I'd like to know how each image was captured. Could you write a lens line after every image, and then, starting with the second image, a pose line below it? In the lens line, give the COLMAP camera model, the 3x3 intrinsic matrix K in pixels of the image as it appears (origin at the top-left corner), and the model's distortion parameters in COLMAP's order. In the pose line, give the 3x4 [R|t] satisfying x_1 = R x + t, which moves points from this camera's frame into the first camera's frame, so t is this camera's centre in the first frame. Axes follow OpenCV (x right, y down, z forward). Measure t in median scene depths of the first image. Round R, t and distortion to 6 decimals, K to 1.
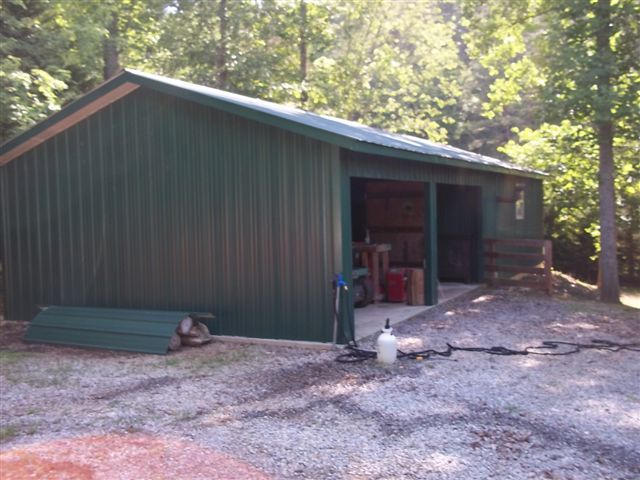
lens RADIAL K [[686.5, 0, 321.2], [0, 686.5, 240.3], [0, 0, 1]] dist [0.017076, 0.000000]
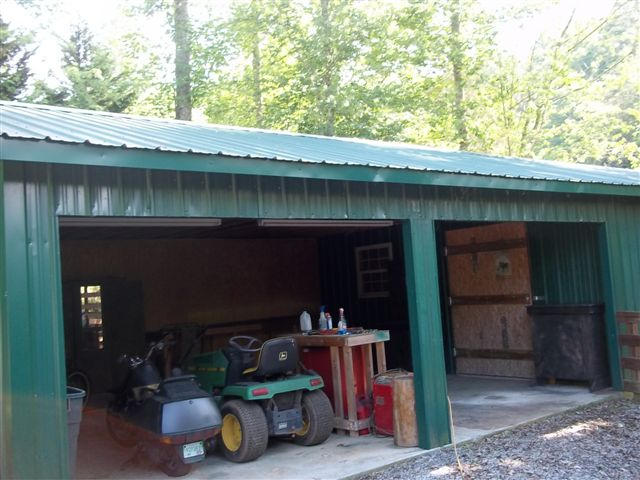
lens RADIAL K [[686.5, 0, 318.8], [0, 686.5, 240.2], [0, 0, 1]] dist [0.017076, 0.000000]
pose [[0.914875, -0.070599, -0.397517, 0.242580], [0.031406, 0.994054, -0.104265, -0.009917], [0.402515, 0.082905, 0.911652, 0.374070]]
